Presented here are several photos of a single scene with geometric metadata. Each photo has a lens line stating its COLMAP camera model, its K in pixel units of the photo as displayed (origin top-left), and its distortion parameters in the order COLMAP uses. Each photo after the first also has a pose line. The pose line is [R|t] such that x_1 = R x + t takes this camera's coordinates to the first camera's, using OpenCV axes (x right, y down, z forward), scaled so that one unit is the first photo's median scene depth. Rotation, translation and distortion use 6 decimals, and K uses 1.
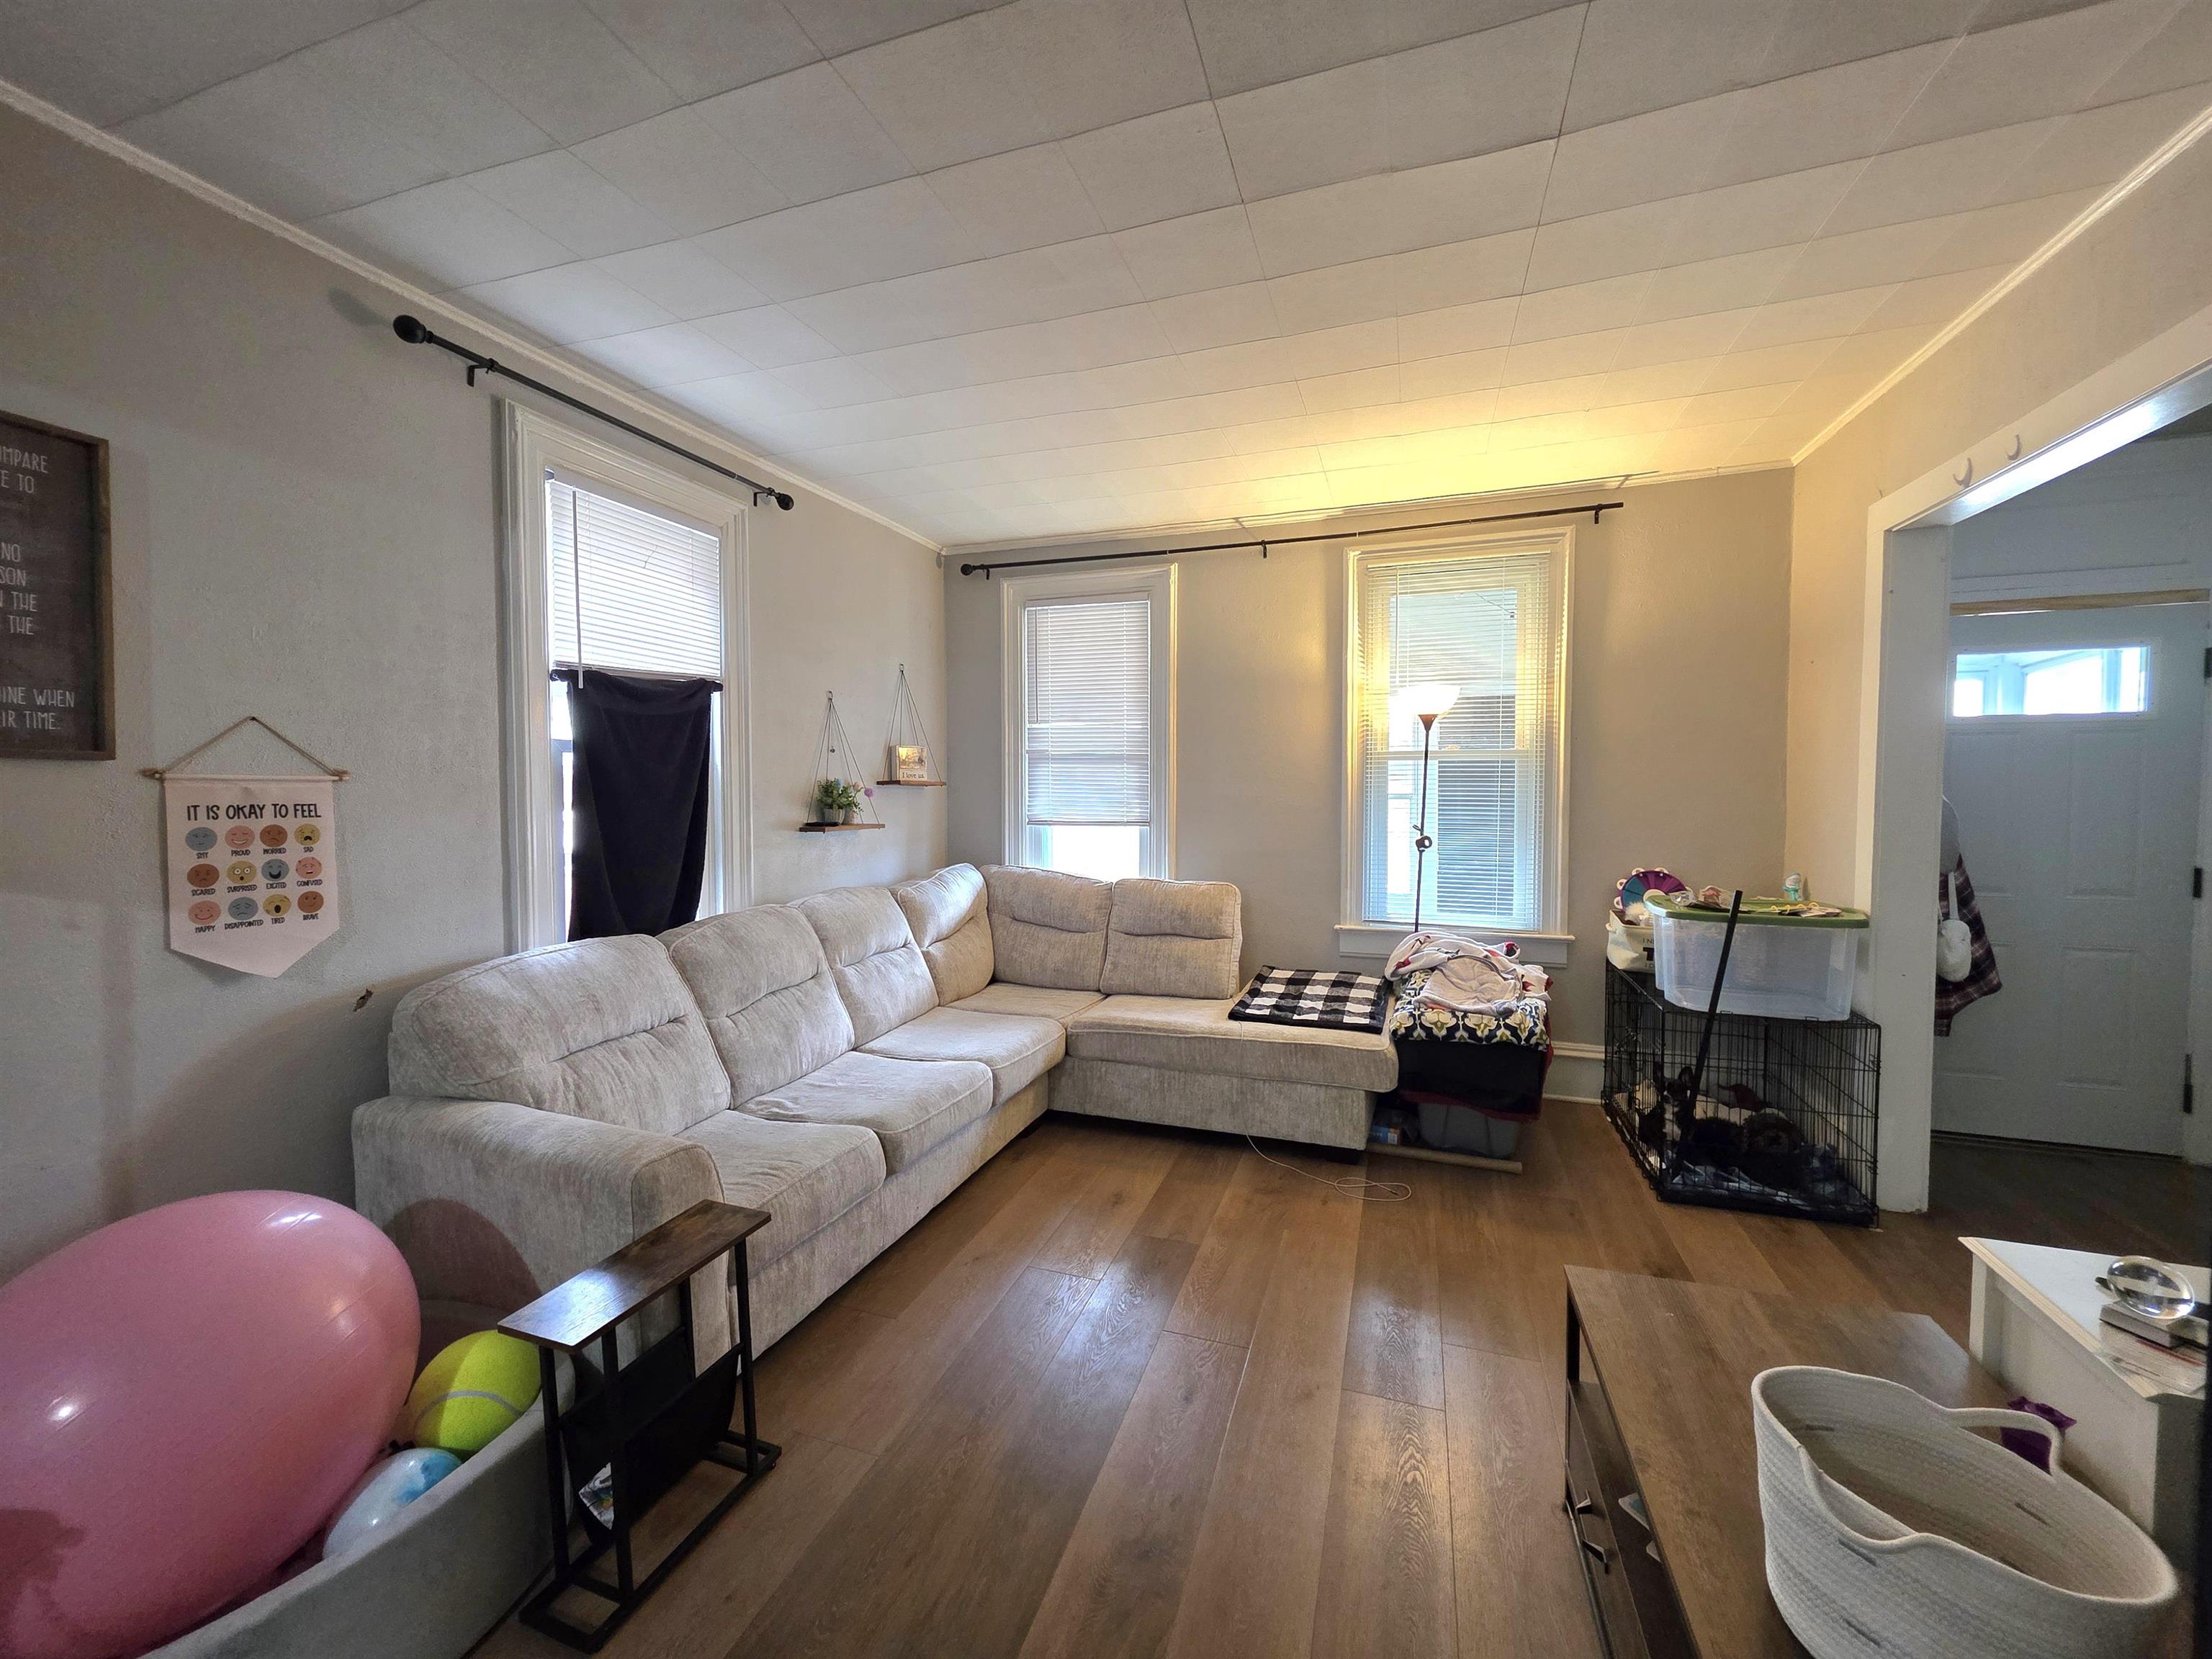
lens RADIAL K [[877.8, 0, 1094.9], [0, 877.8, 817.3], [0, 0, 1]] dist [0.000066, -0.000057]
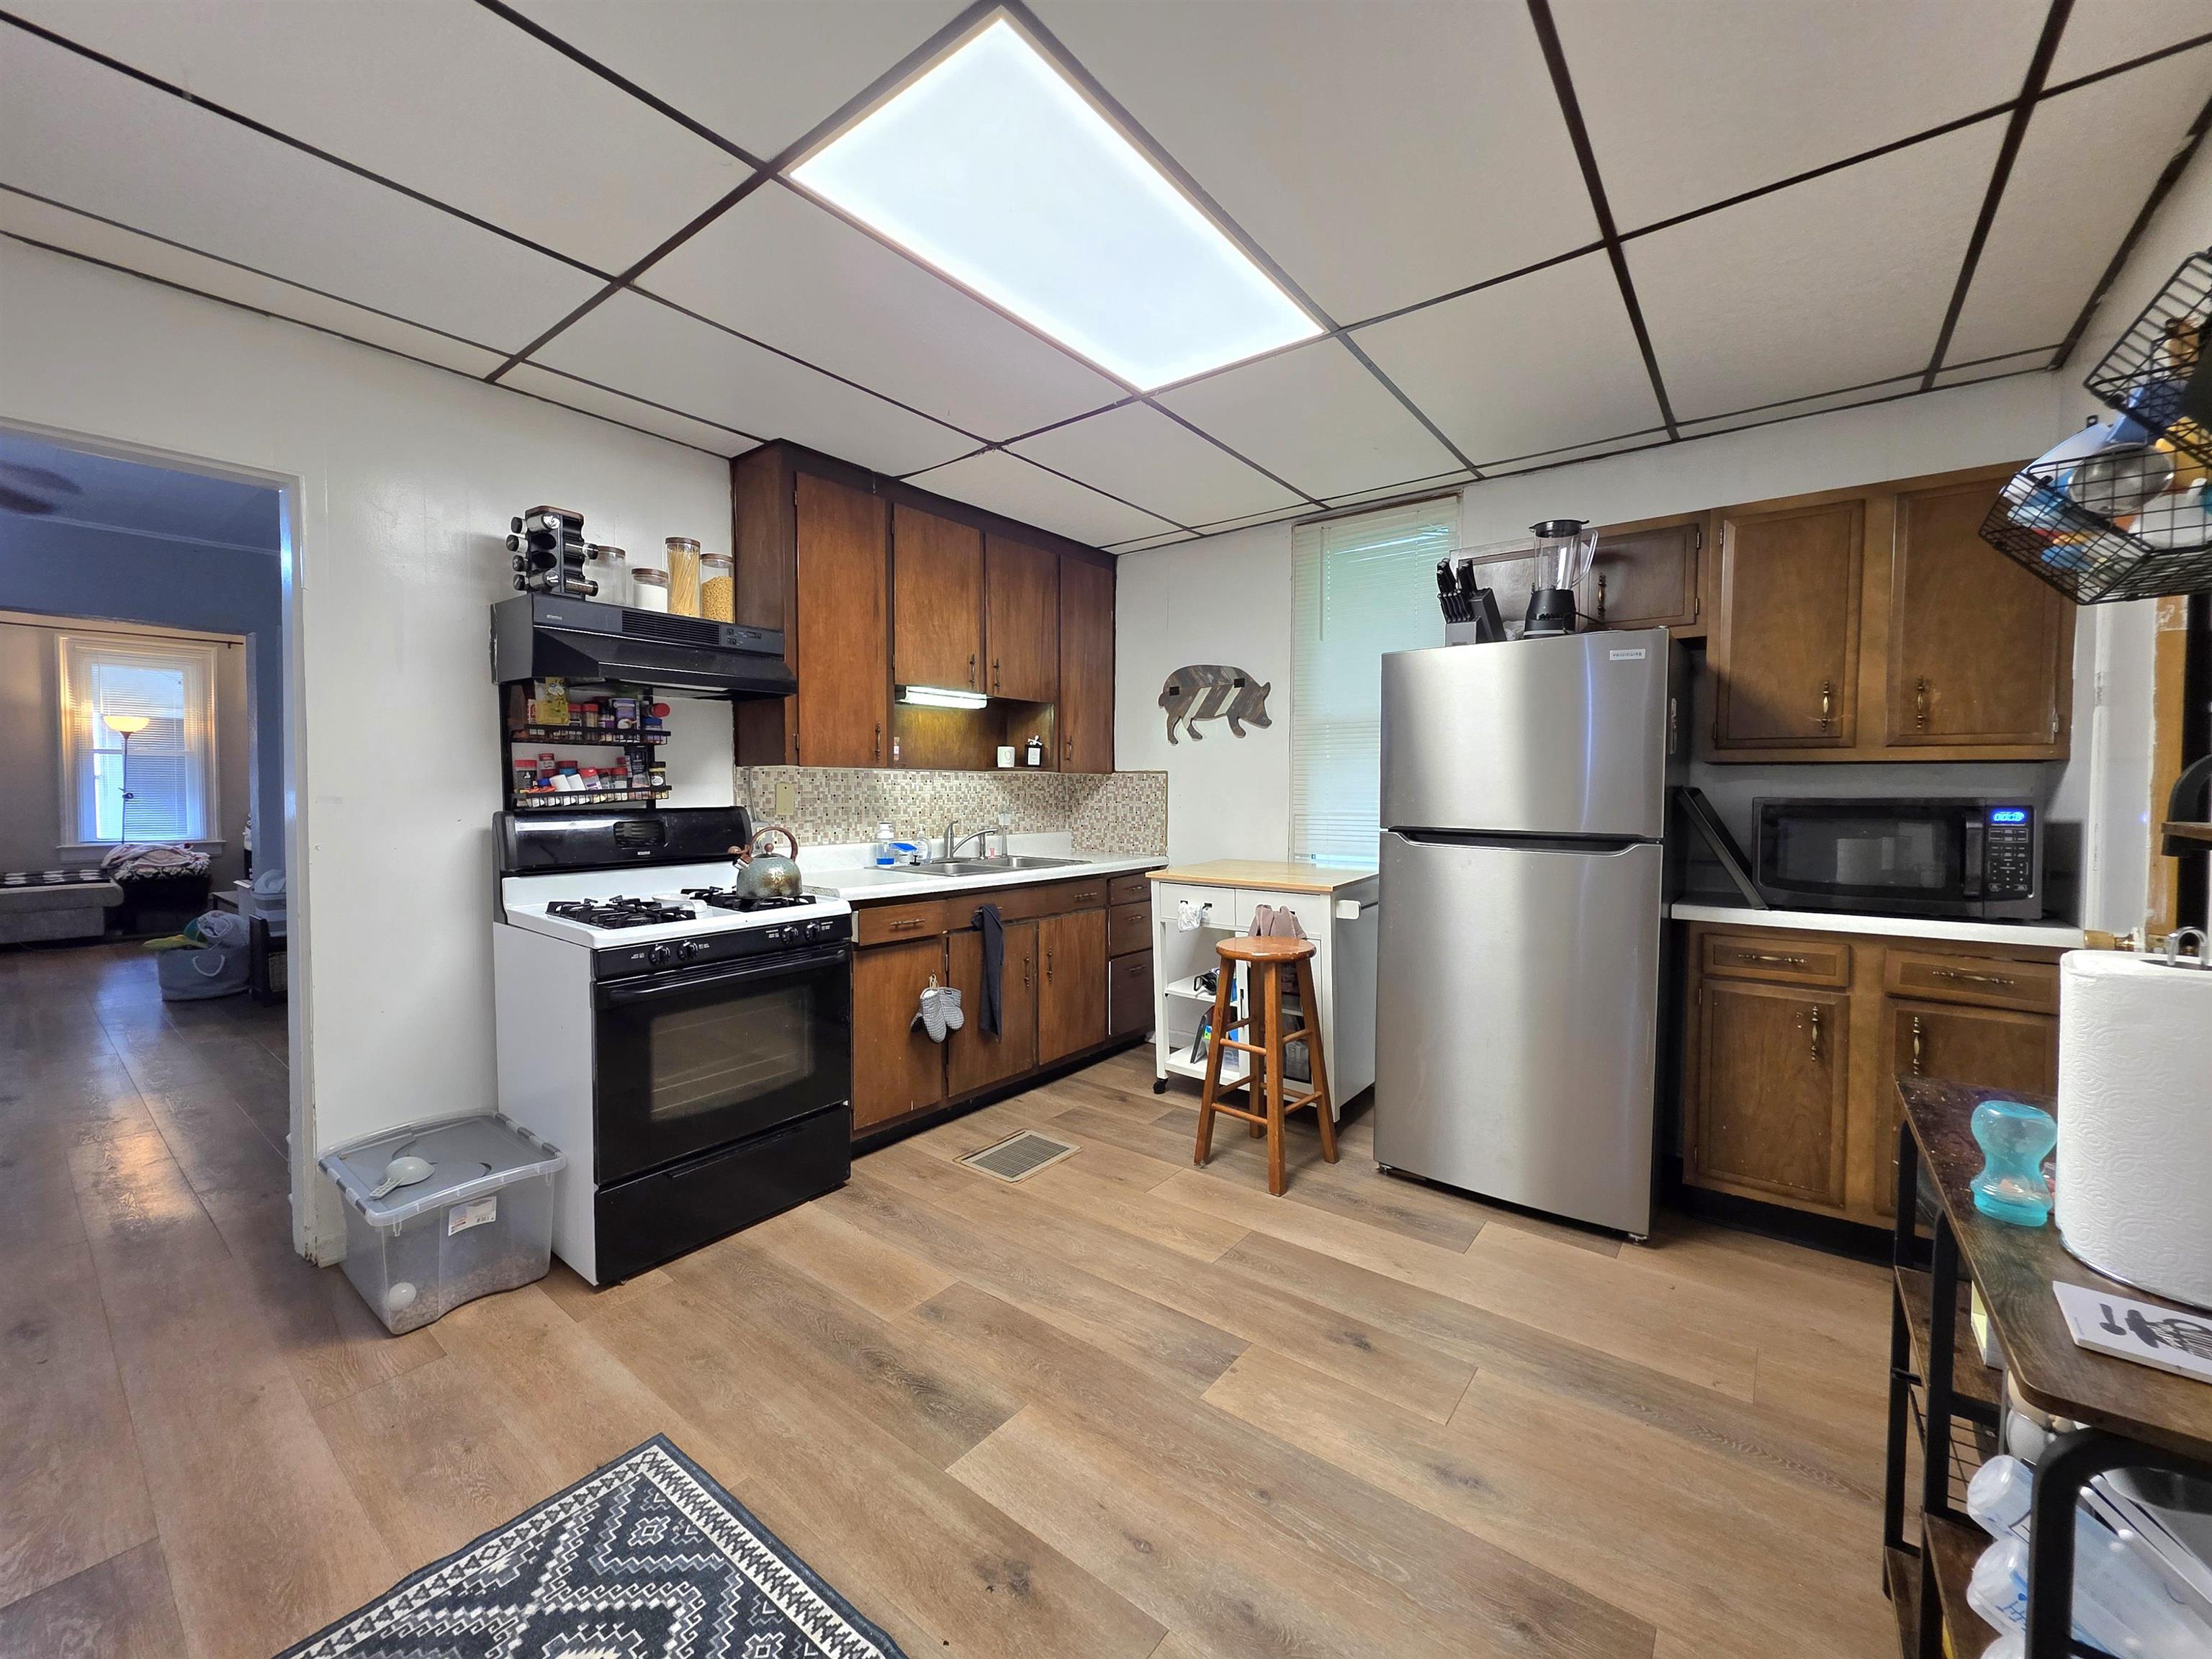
lens RADIAL K [[877.8, 0, 1094.9], [0, 877.8, 817.3], [0, 0, 1]] dist [0.000066, -0.000057]
pose [[0.319462, -0.025807, 0.947248, -0.903390], [0.028271, 0.999444, 0.017695, 0.114459], [-0.947177, 0.021127, 0.320014, -1.905916]]
